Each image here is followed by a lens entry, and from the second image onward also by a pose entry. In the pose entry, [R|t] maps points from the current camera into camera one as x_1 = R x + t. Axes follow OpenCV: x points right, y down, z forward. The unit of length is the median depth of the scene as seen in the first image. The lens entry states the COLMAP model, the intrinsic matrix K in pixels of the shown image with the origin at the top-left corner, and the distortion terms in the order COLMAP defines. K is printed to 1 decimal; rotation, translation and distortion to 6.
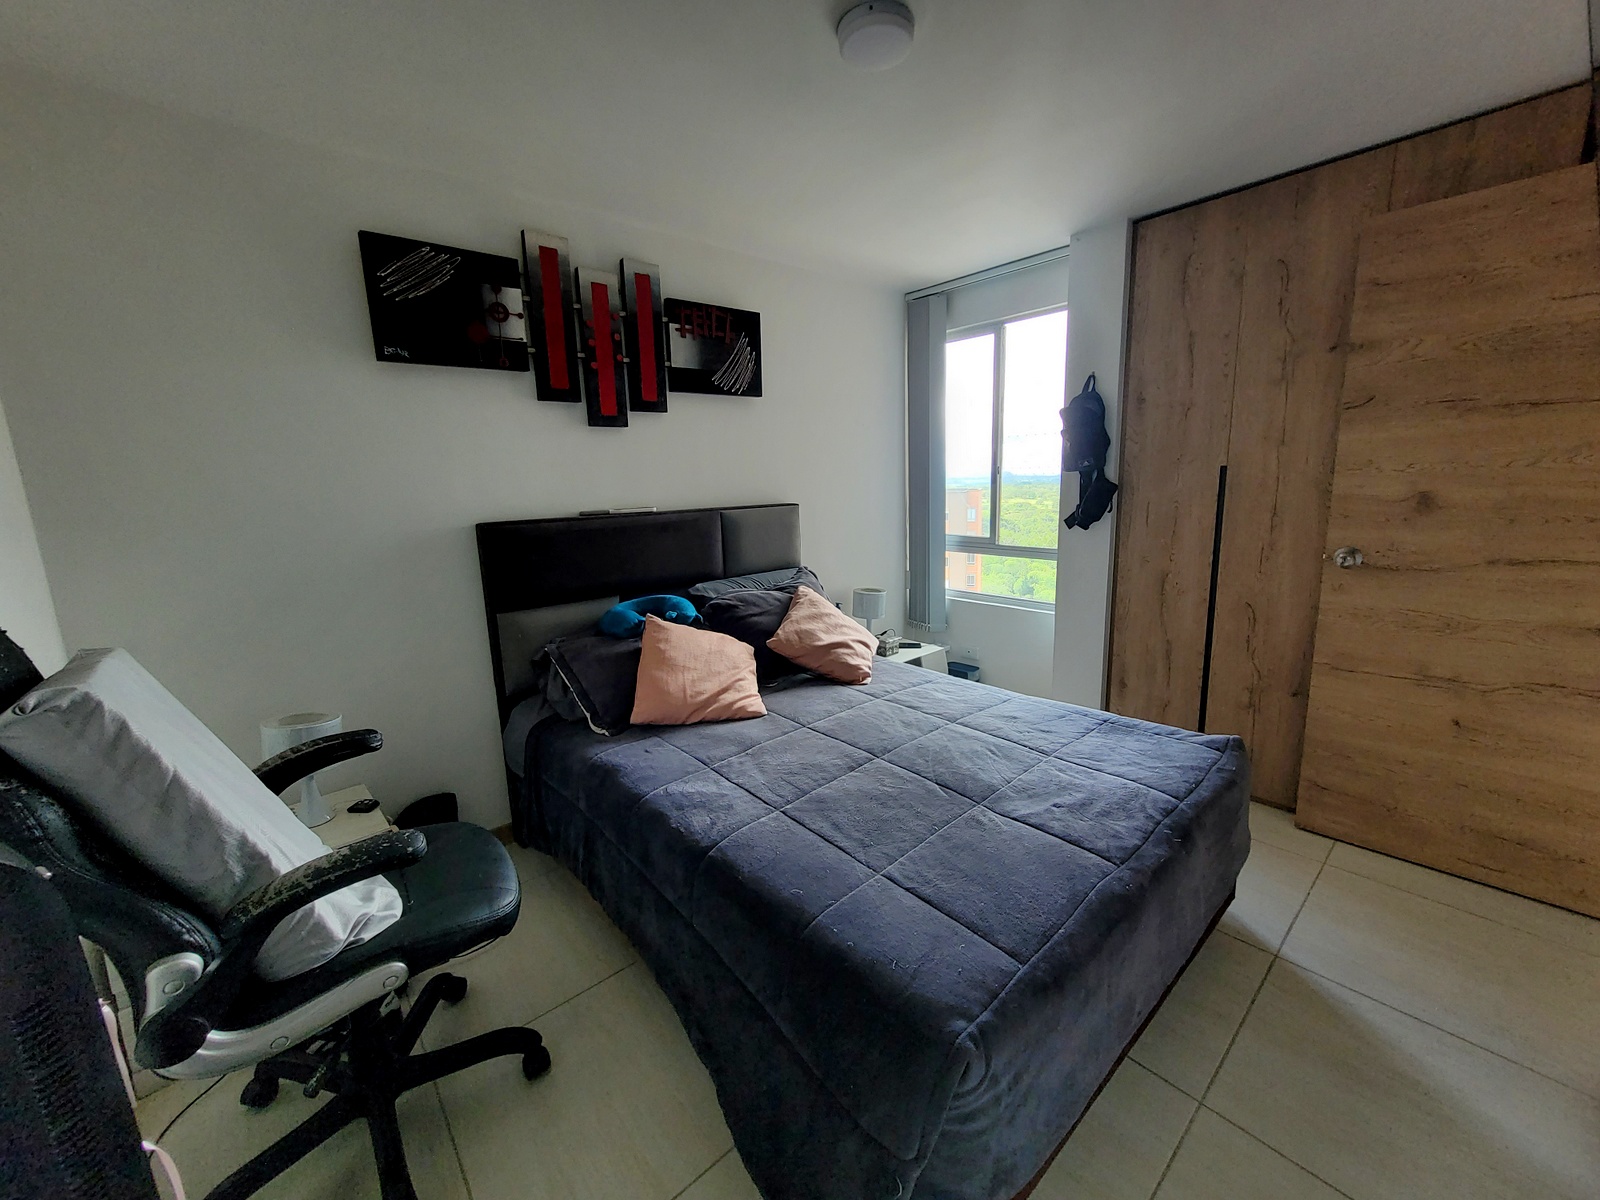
lens RADIAL K [[628.4, 0, 806.4], [0, 628.4, 592.4], [0, 0, 1]] dist [-0.001584, 0.000217]
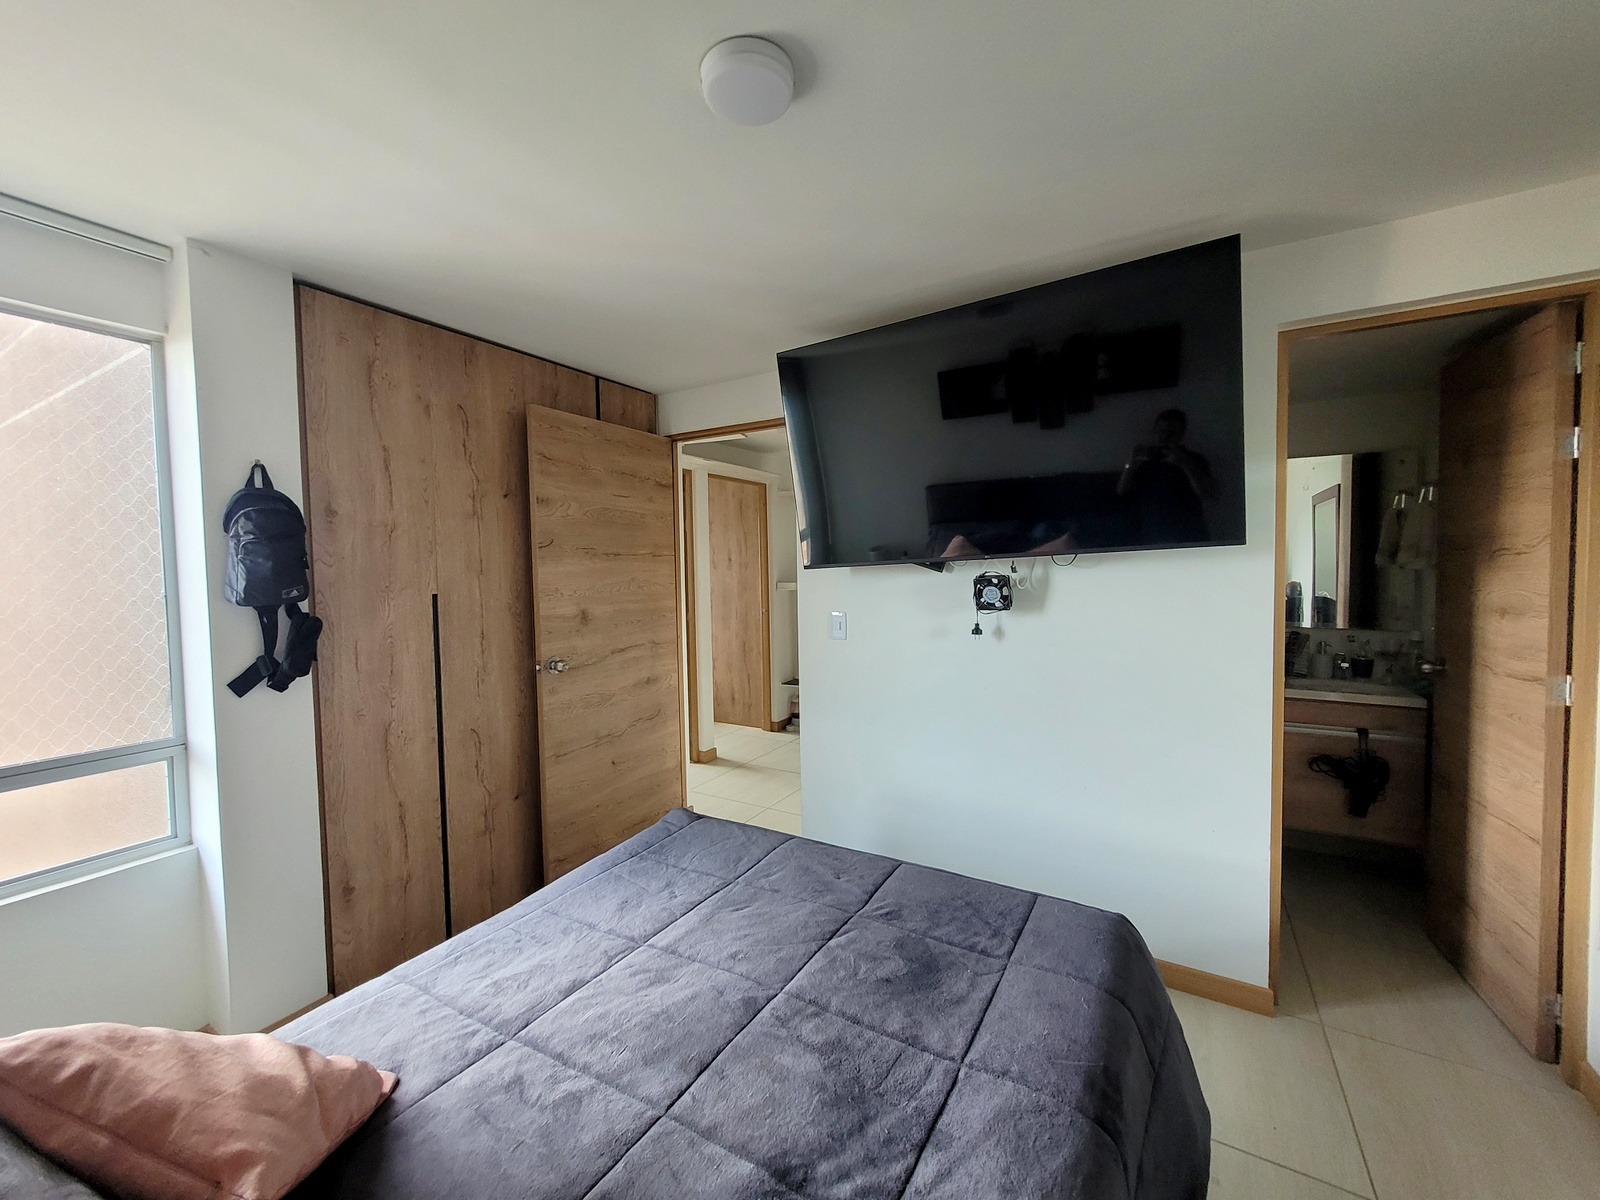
lens RADIAL K [[625.9, 0, 800.2], [0, 625.9, 589.4], [0, 0, 1]] dist [0.002913, 0.000131]
pose [[-0.308973, 0.000683, 0.951071, -0.414225], [0.199059, 0.977898, 0.063966, -0.163897], [-0.930006, 0.209083, -0.302280, 0.793522]]
